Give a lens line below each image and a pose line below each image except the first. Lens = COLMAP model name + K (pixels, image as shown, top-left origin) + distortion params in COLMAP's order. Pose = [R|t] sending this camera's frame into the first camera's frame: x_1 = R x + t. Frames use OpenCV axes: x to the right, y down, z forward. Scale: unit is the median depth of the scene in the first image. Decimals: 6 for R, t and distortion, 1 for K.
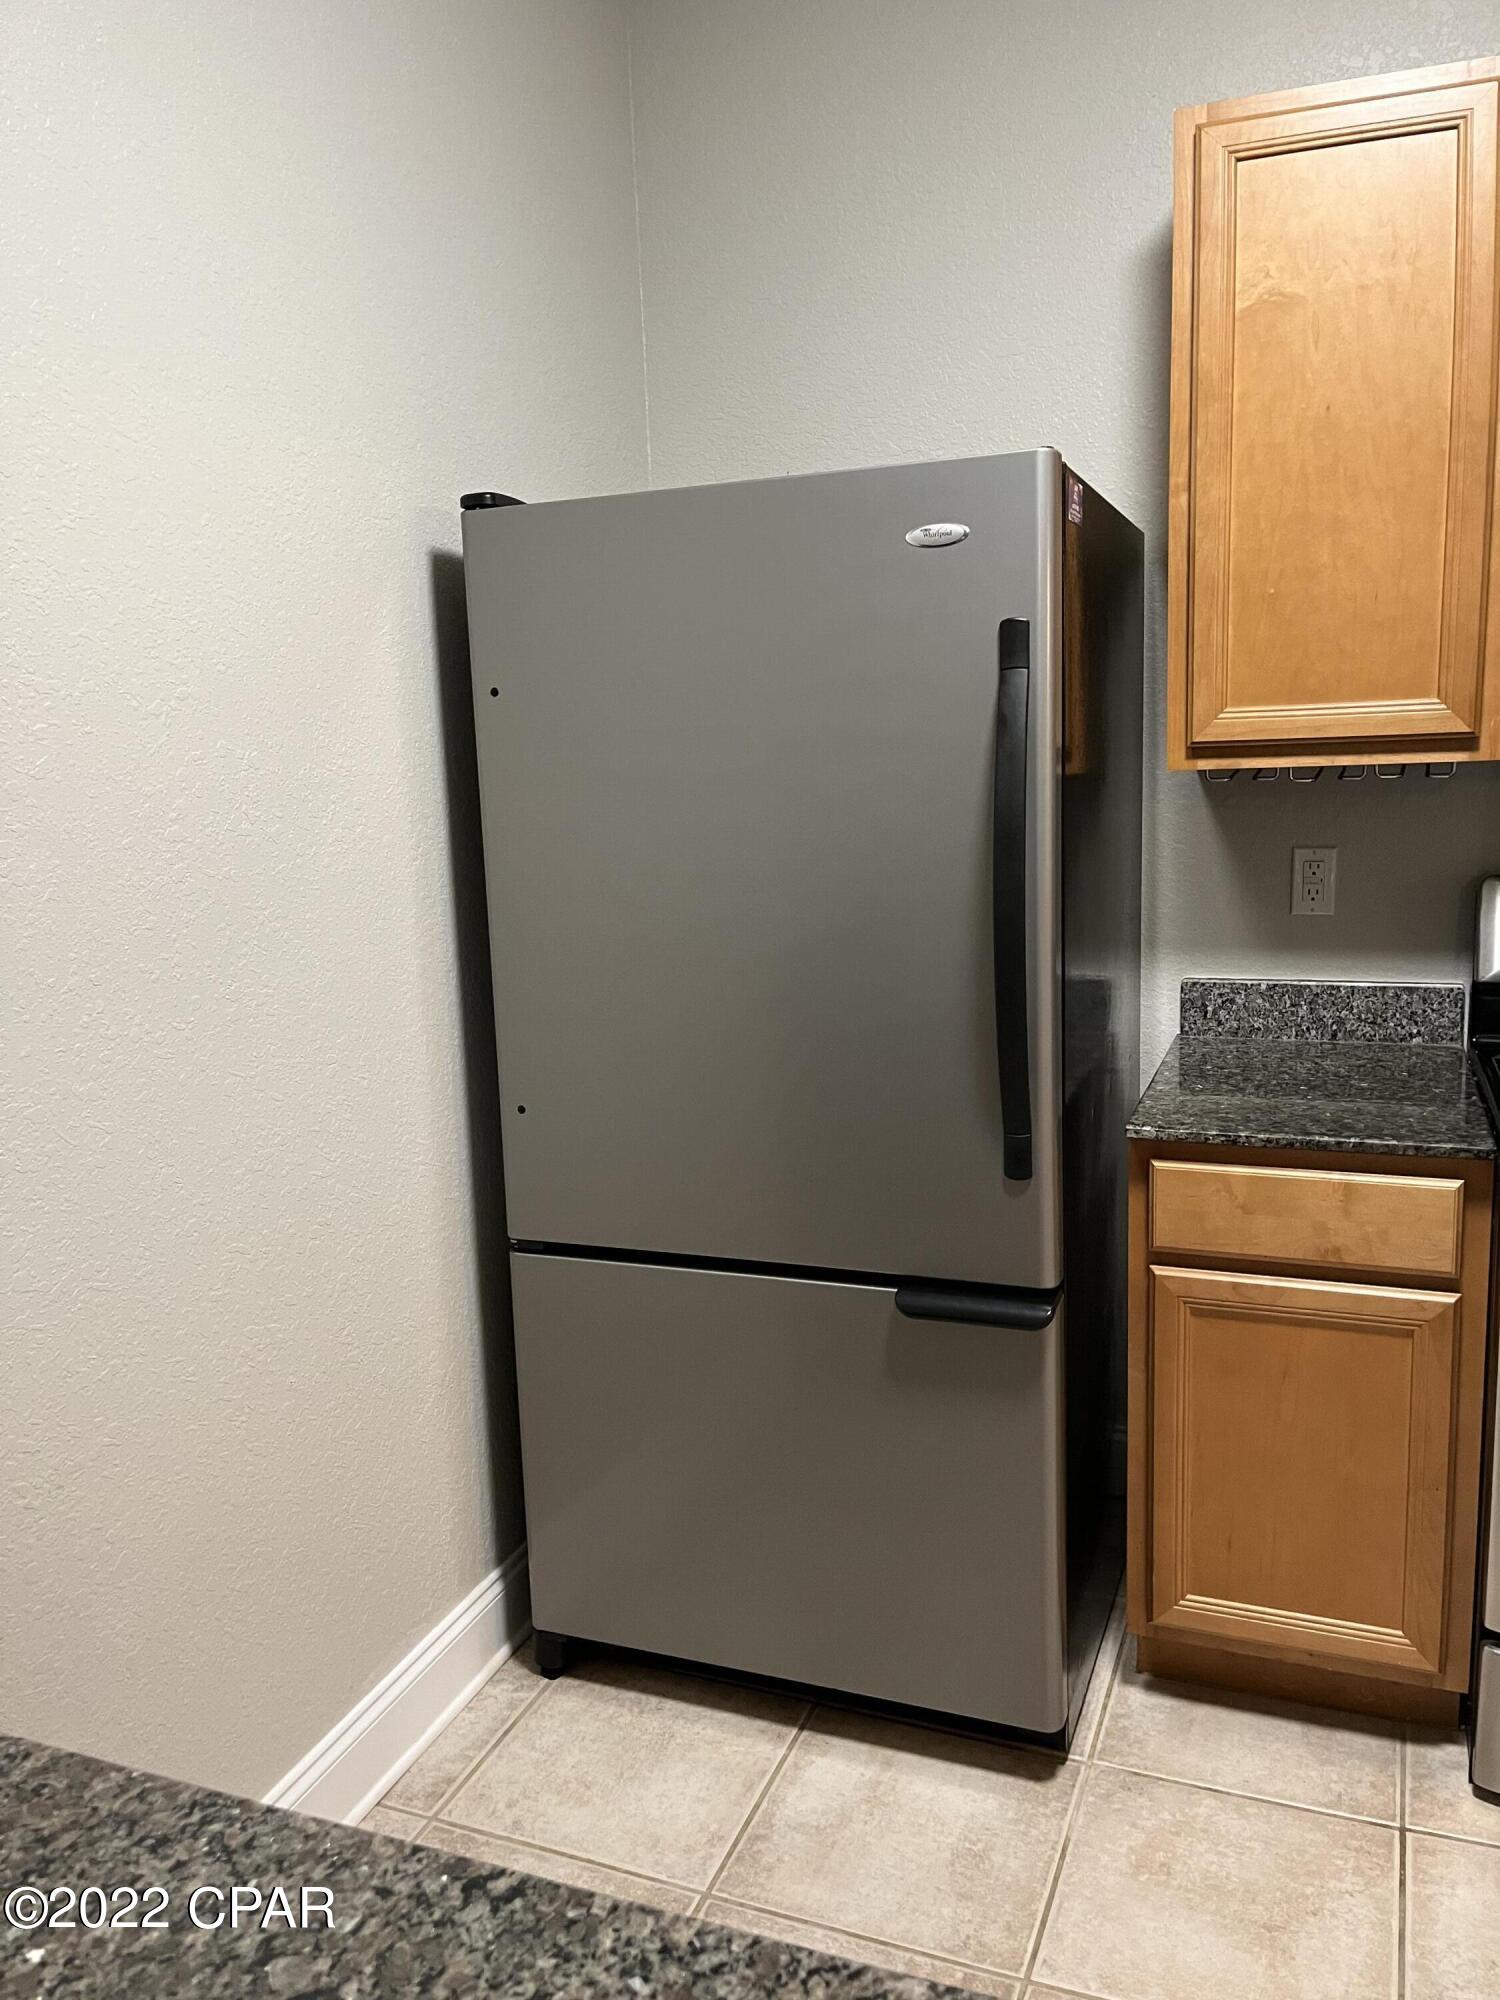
lens RADIAL K [[1513.1, 0, 760.3], [0, 1513.1, 1013.5], [0, 0, 1]] dist [0.070319, -0.096799]
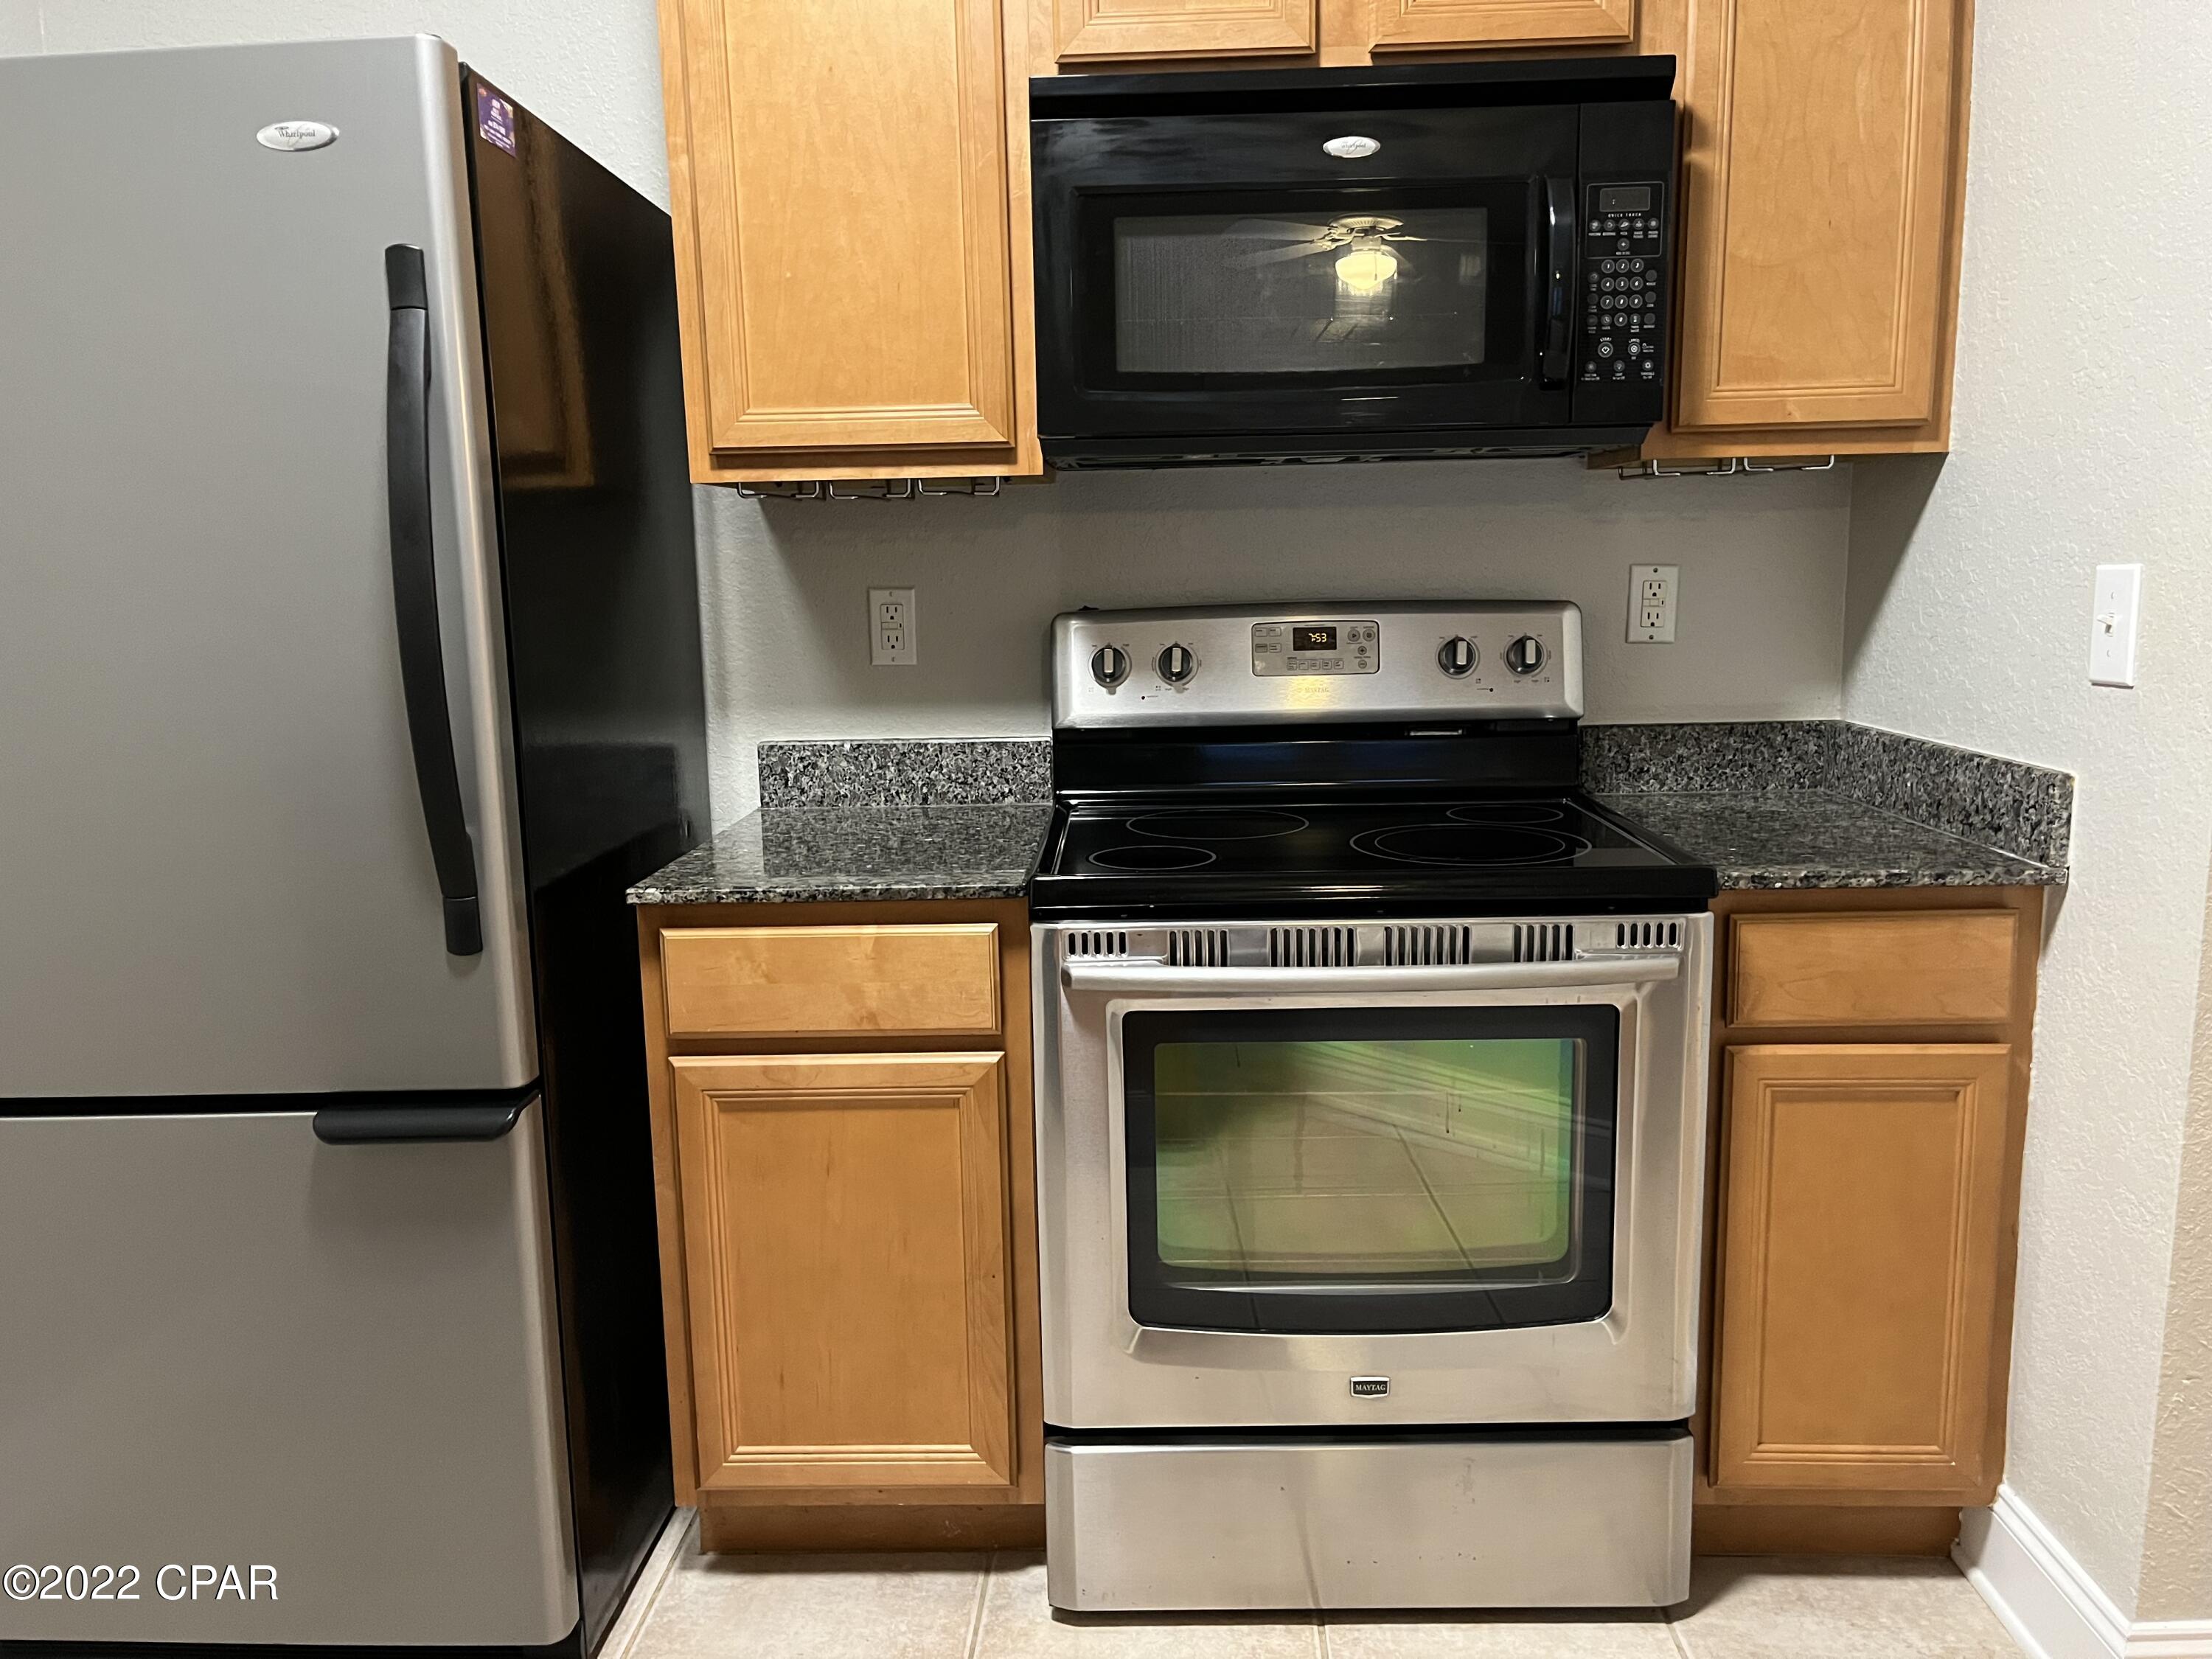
lens RADIAL K [[1673.5, 0, 1109.8], [0, 1673.5, 835.9], [0, 0, 1]] dist [0.070319, -0.096799]
pose [[0.941997, -0.037498, 0.333521, 0.179946], [0.047496, 0.998632, -0.021868, 0.075941], [-0.332244, 0.036441, 0.942489, 0.041696]]
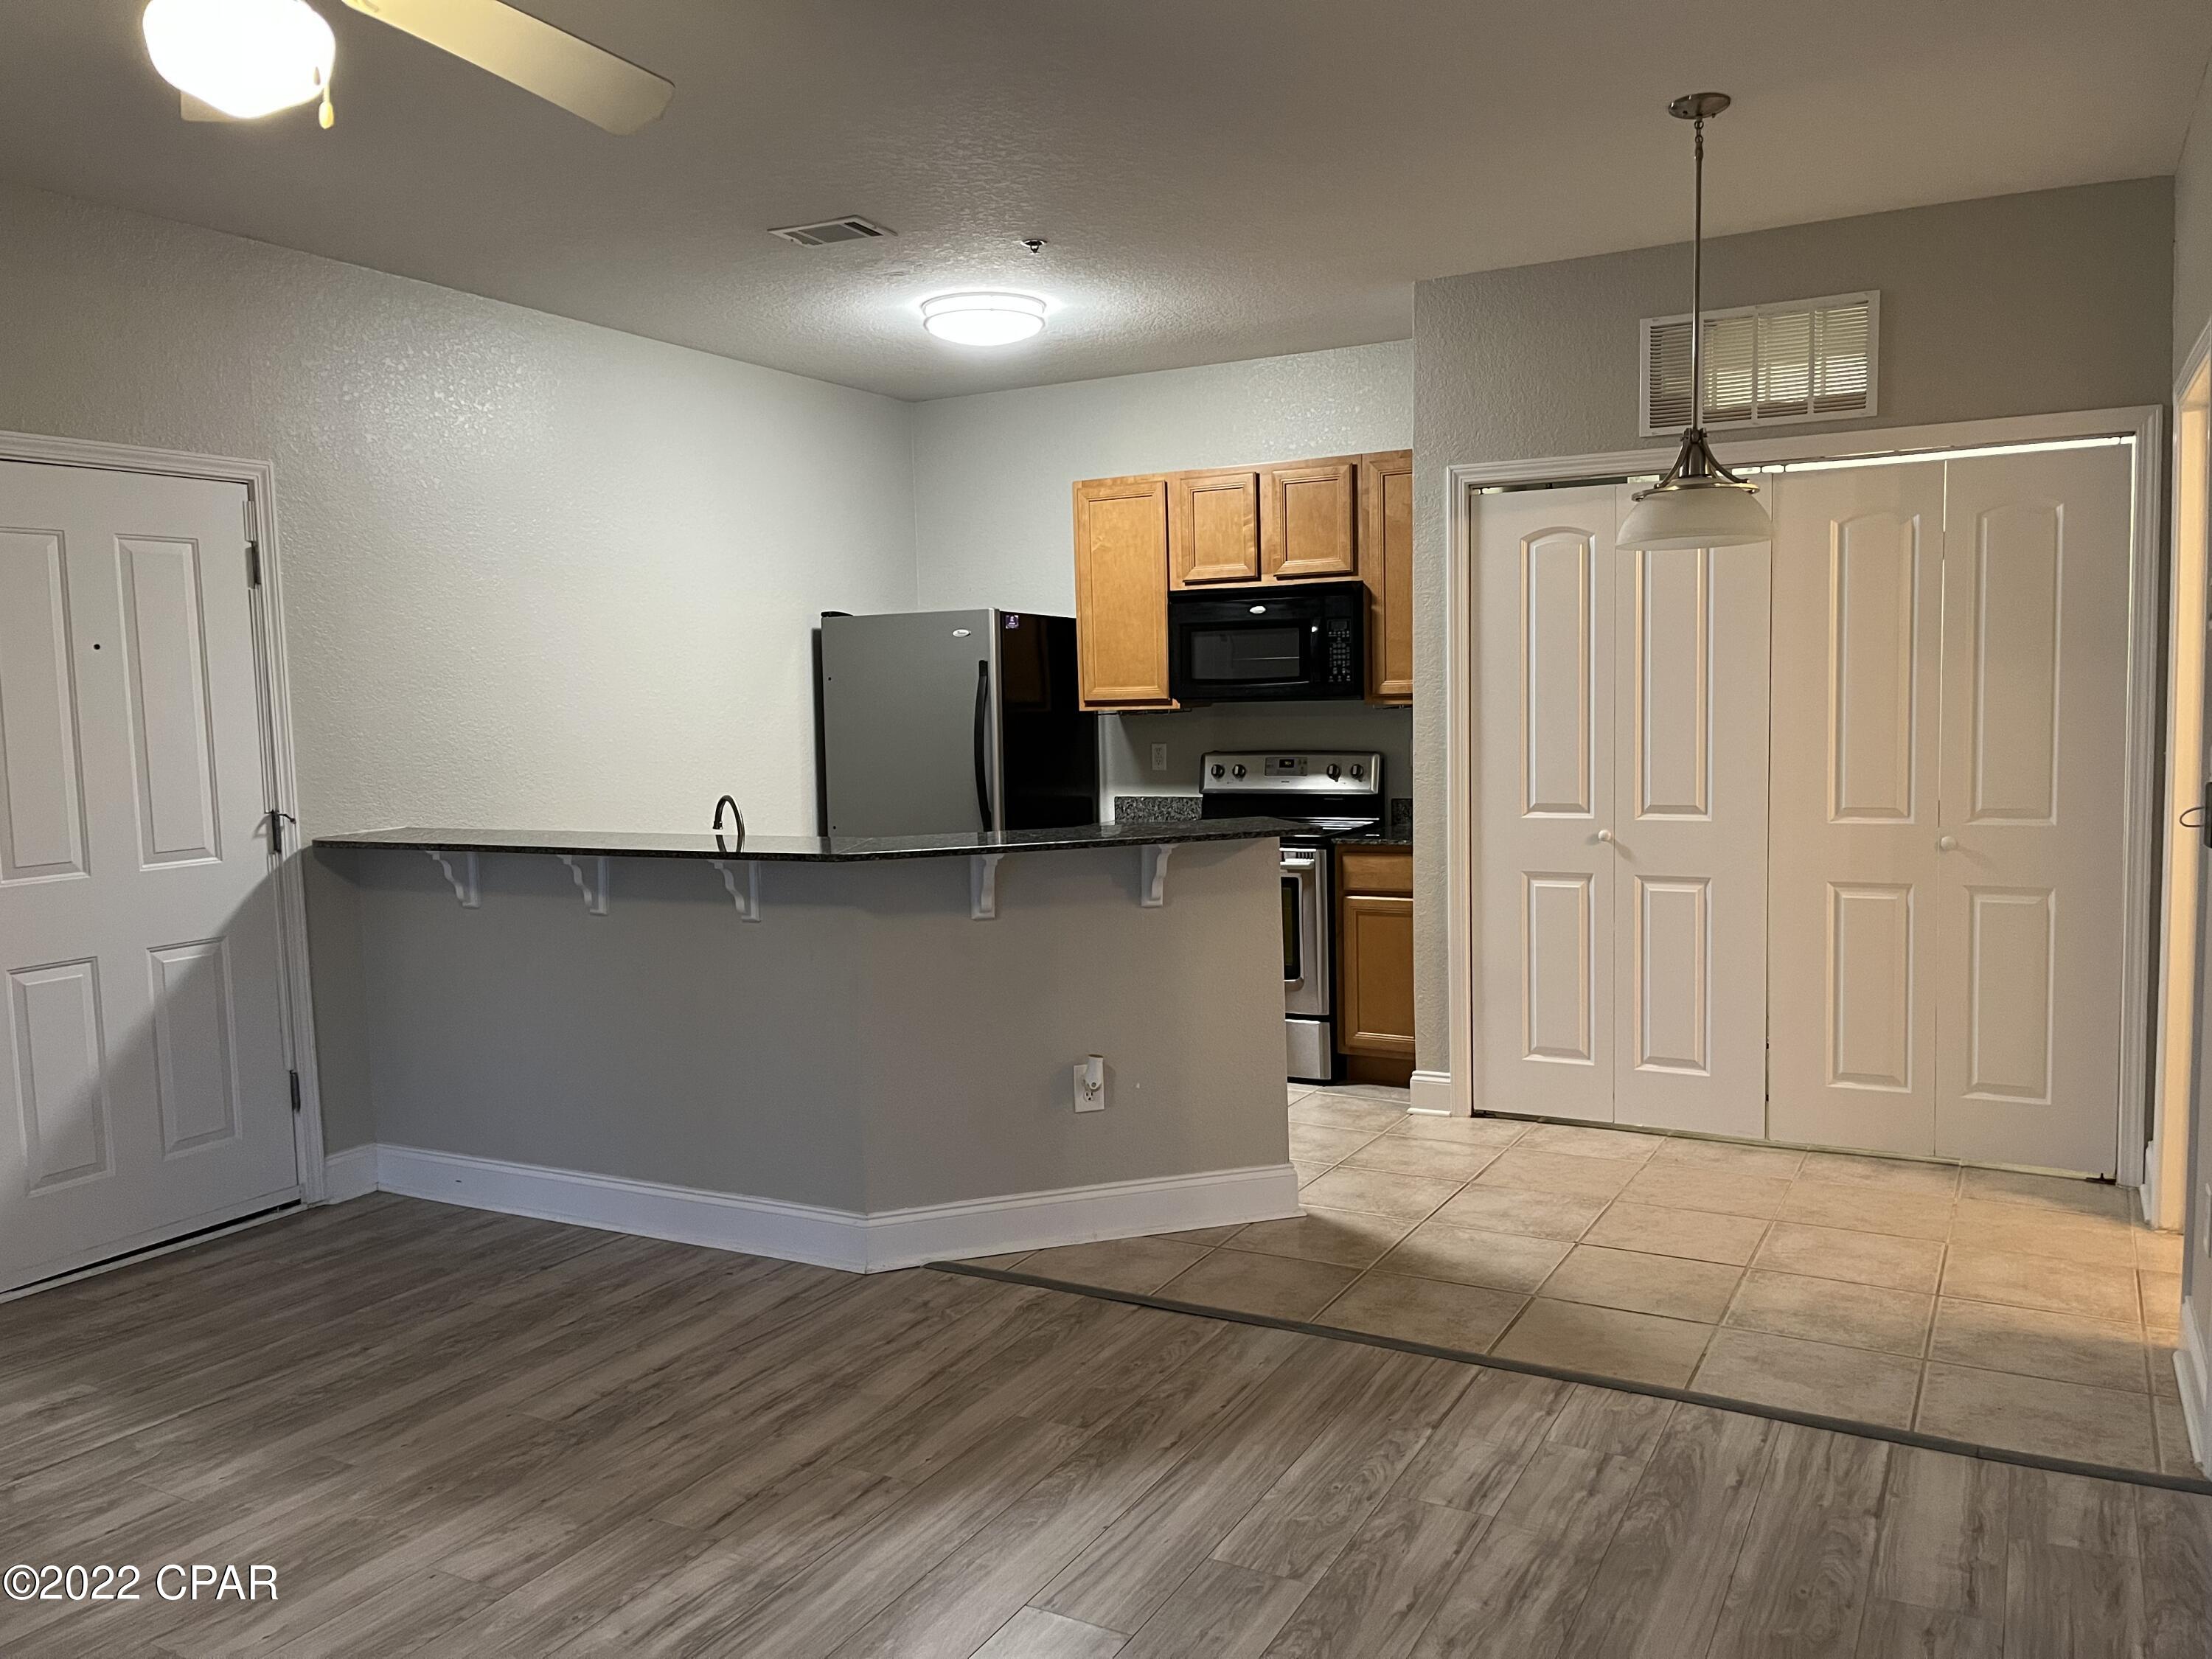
lens RADIAL K [[1673.5, 0, 1117.9], [0, 1673.5, 834.6], [0, 0, 1]] dist [0.070319, -0.096799]
pose [[0.992649, 0.025010, -0.118413, 0.748432], [-0.036208, 0.994972, -0.093381, 0.359859], [0.115482, 0.096982, 0.988564, -2.049901]]
